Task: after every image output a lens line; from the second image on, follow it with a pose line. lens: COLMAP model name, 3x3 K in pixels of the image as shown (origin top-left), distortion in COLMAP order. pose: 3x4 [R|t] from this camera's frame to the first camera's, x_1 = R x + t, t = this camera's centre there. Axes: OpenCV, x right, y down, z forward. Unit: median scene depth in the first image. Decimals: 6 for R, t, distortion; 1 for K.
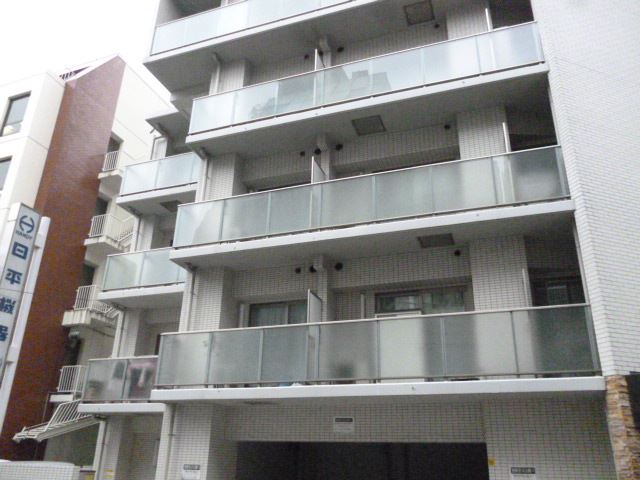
lens RADIAL K [[565.7, 0, 320.0], [0, 565.7, 240.0], [0, 0, 1]] dist [-0.002789, -0.007992]
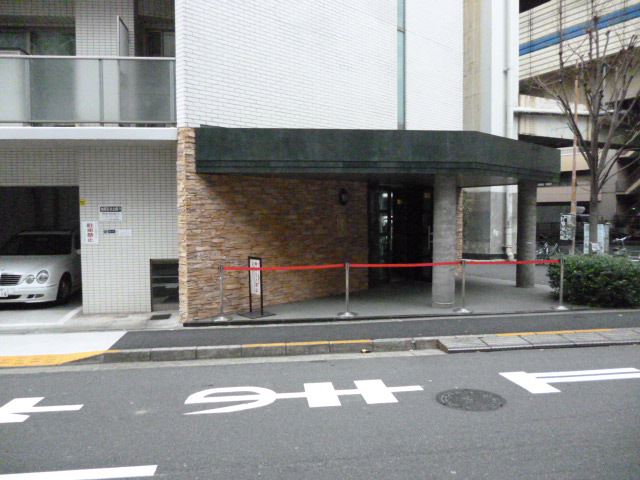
lens RADIAL K [[565.7, 0, 320.0], [0, 565.7, 240.0], [0, 0, 1]] dist [-0.002789, -0.007992]
pose [[0.899965, -0.048529, 0.433253, 0.251228], [-0.140608, 0.908368, 0.393823, -0.031062], [-0.412665, -0.415345, 0.810676, -0.093055]]
